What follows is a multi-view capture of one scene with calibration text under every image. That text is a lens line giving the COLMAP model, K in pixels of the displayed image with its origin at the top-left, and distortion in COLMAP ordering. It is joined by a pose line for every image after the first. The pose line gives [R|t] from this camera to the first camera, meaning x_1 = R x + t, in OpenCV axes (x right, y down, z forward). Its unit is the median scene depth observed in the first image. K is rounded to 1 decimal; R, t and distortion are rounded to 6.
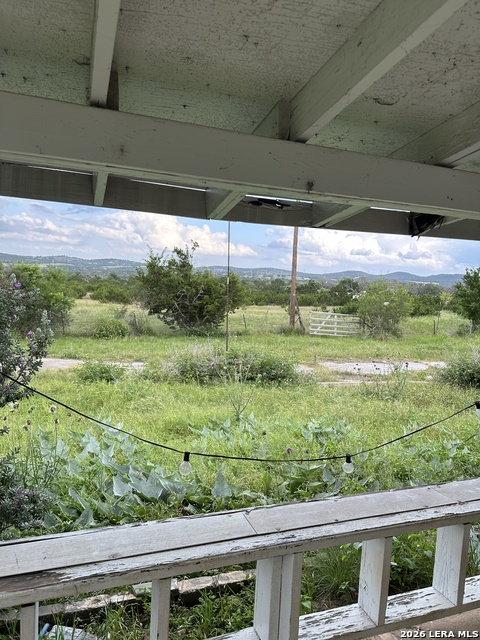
lens RADIAL K [[449.7, 0, 240.0], [0, 449.7, 320.0], [0, 0, 1]] dist [0.108521, -0.132925]
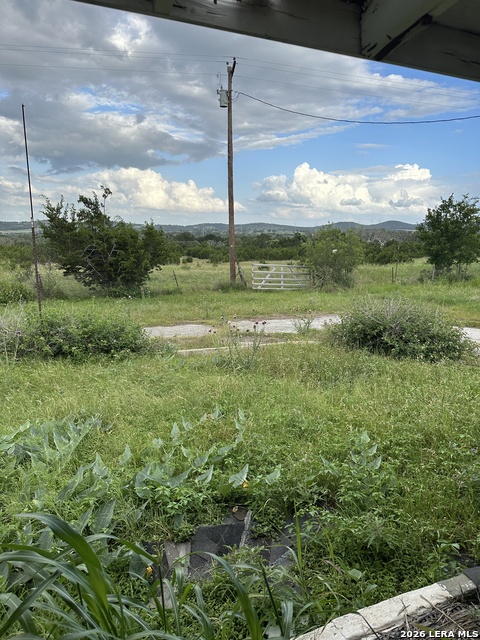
lens RADIAL K [[449.7, 0, 240.0], [0, 449.7, 320.0], [0, 0, 1]] dist [0.108521, -0.132925]
pose [[0.998704, -0.049605, 0.011373, 0.117907], [0.048325, 0.994425, 0.093723, 0.007040], [-0.015959, -0.093052, 0.995533, 0.094077]]
